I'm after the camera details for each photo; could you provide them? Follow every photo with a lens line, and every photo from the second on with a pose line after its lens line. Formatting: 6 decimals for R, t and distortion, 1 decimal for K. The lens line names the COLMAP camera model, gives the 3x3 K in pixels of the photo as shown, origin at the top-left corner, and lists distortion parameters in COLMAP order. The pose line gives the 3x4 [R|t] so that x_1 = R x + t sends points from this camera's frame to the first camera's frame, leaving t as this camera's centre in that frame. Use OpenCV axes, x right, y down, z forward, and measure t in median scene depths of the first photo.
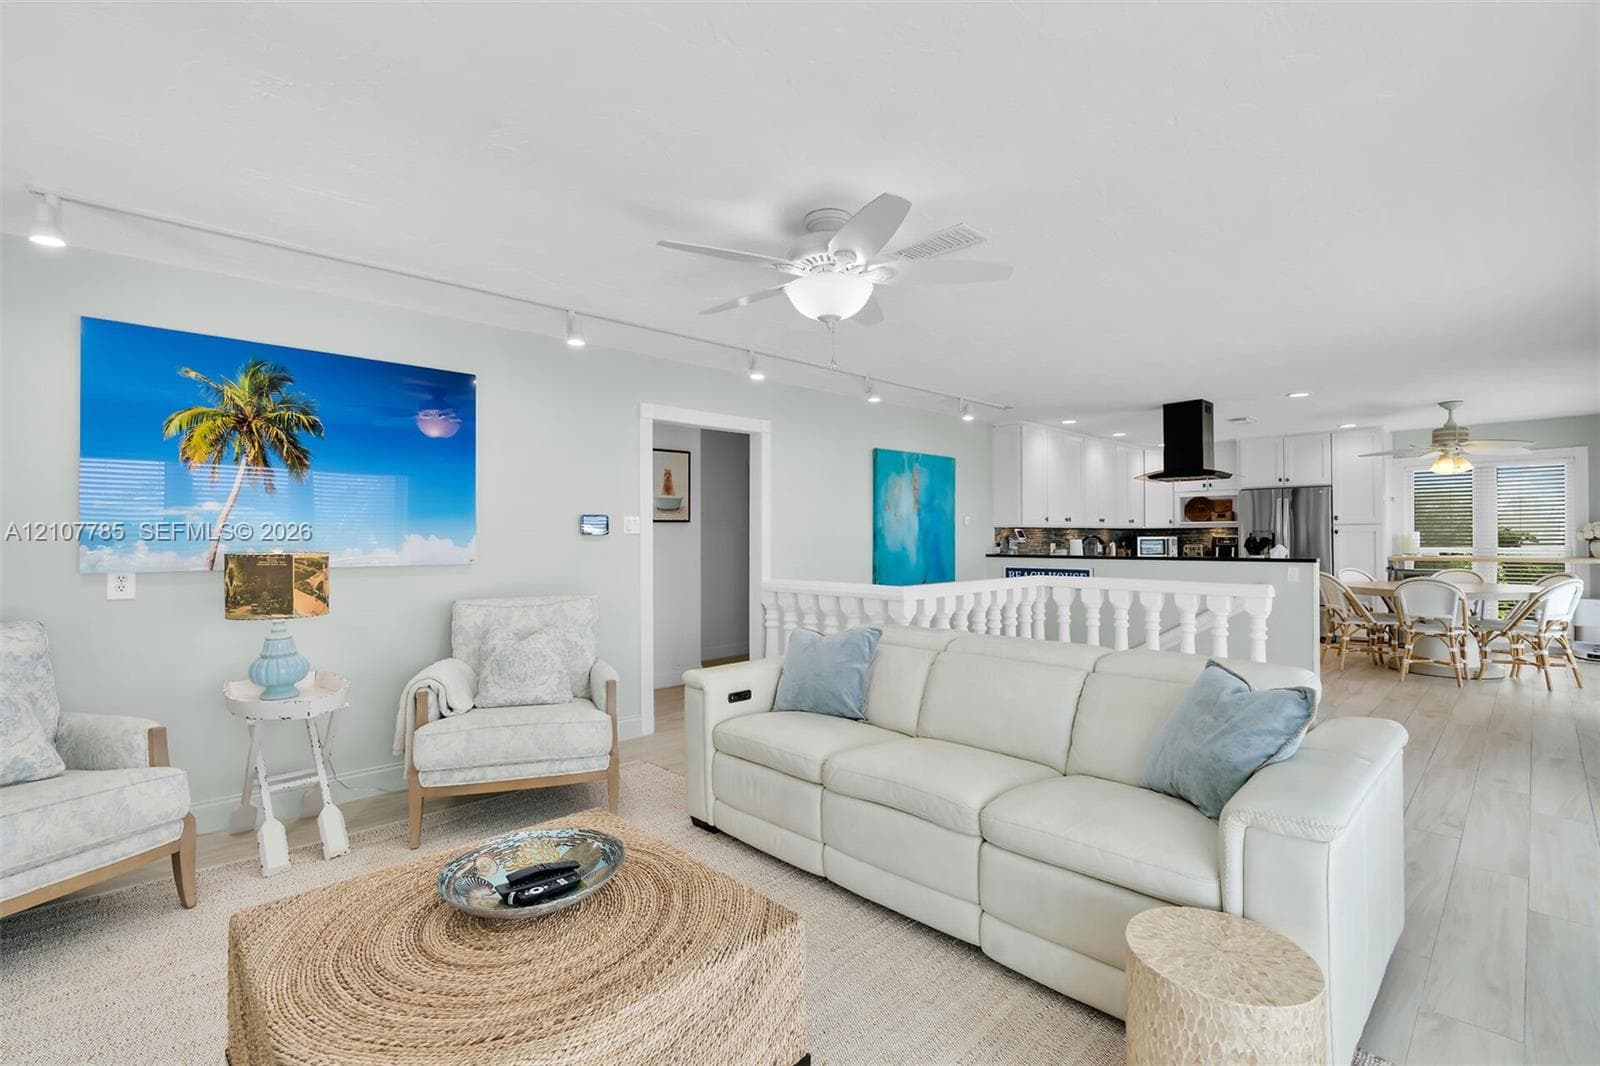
lens RADIAL K [[724.5, 0, 792.9], [0, 724.5, 534.4], [0, 0, 1]] dist [-0.005992, 0.001510]
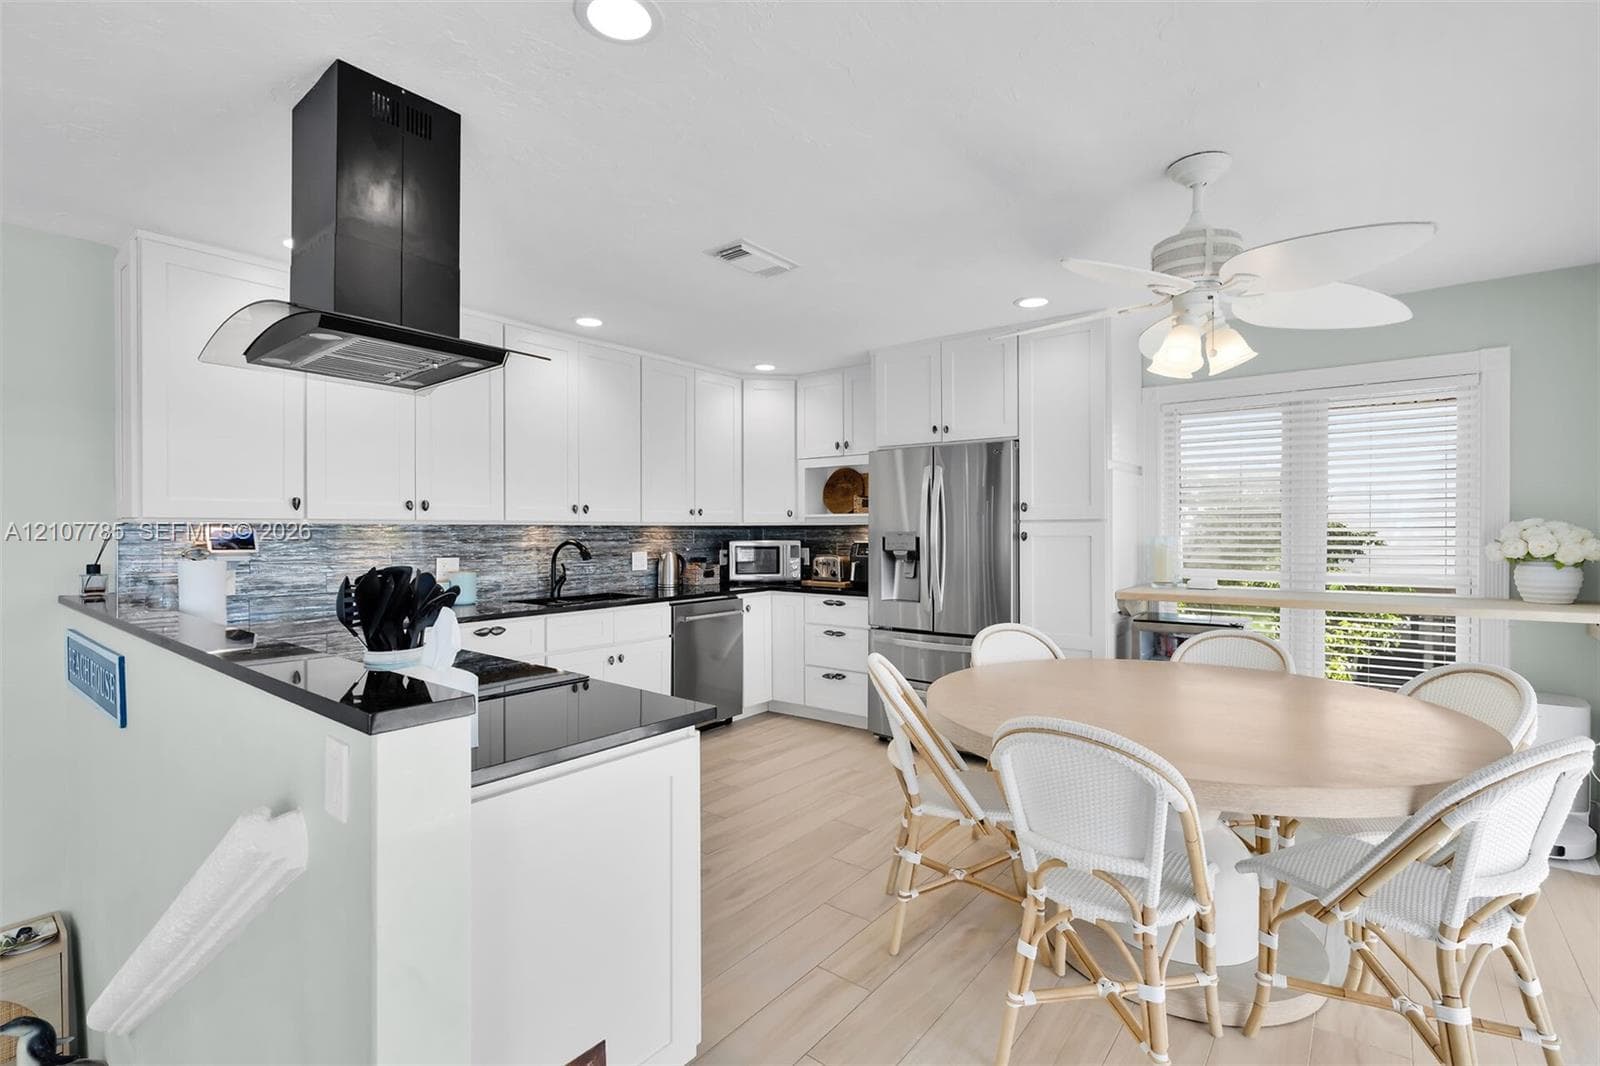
lens RADIAL K [[724.5, 0, 806.6], [0, 724.5, 530.6], [0, 0, 1]] dist [-0.005992, 0.001510]
pose [[0.990929, 0.005730, 0.134265, 0.667903], [-0.006290, 0.999973, 0.003746, -0.009897], [-0.134240, -0.004556, 0.990938, 0.669479]]
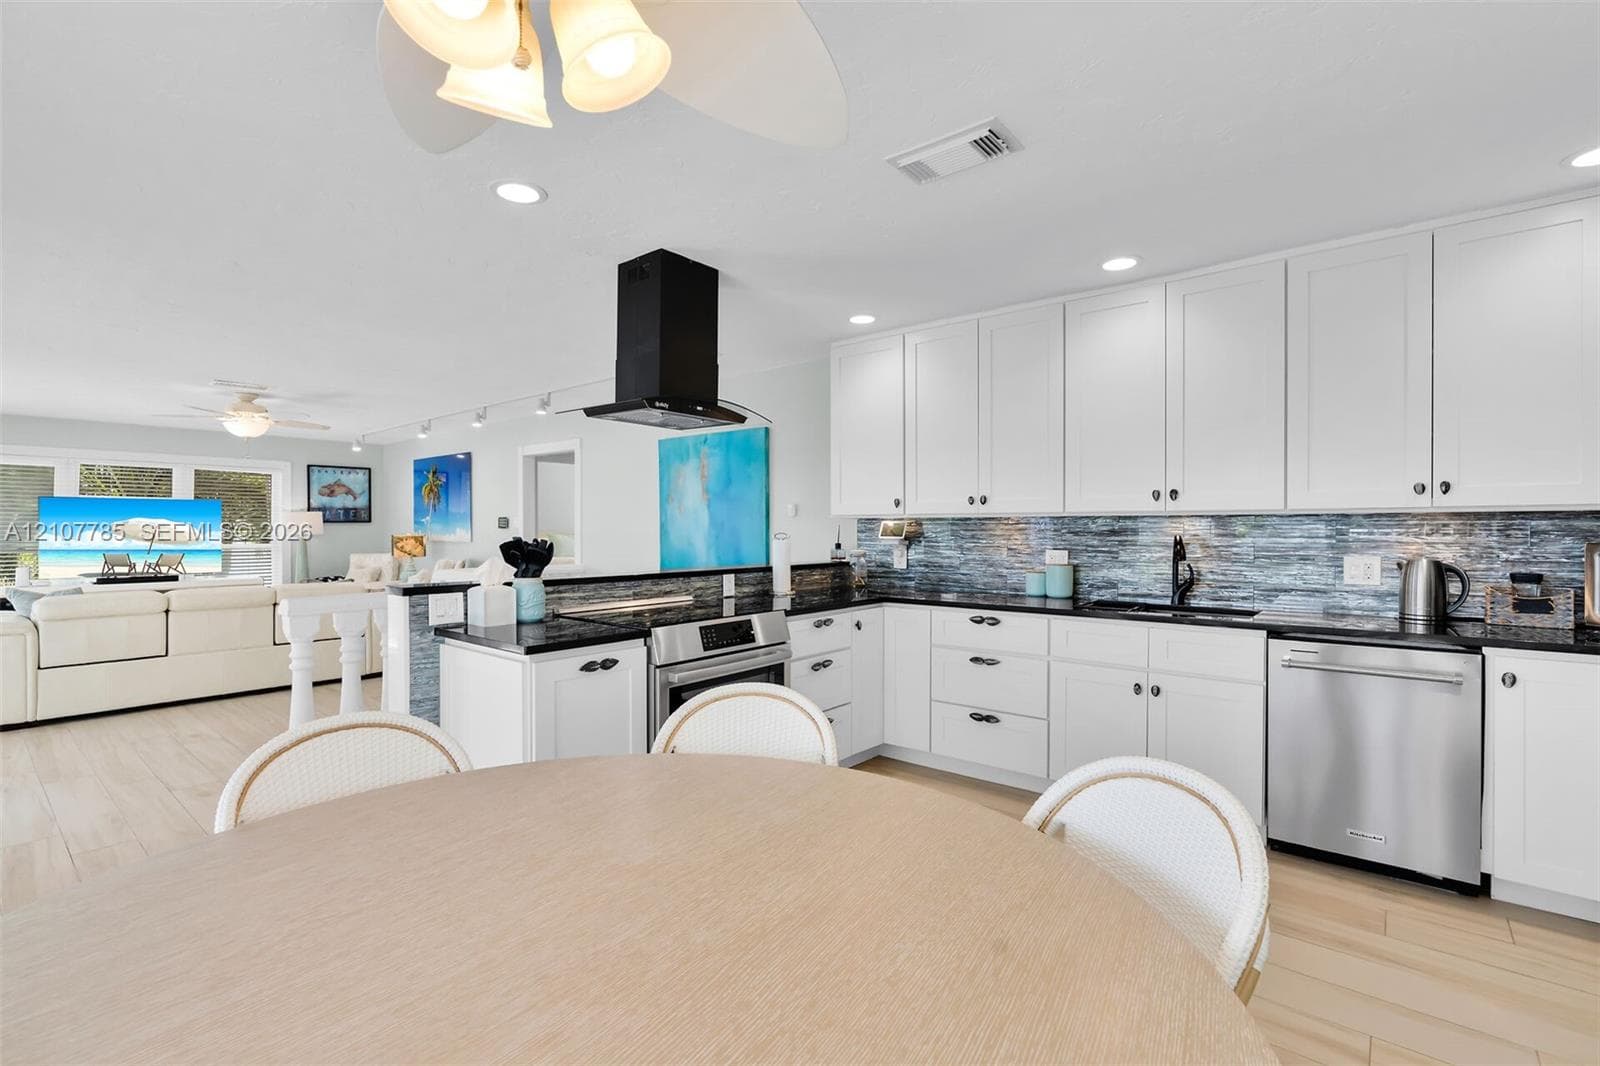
lens RADIAL K [[724.5, 0, 794.8], [0, 724.5, 534.8], [0, 0, 1]] dist [-0.005992, 0.001510]
pose [[0.098135, 0.021532, -0.994940, 0.962627], [0.007454, 0.999722, 0.022371, -0.010956], [0.995145, -0.009612, 0.097947, 0.953737]]
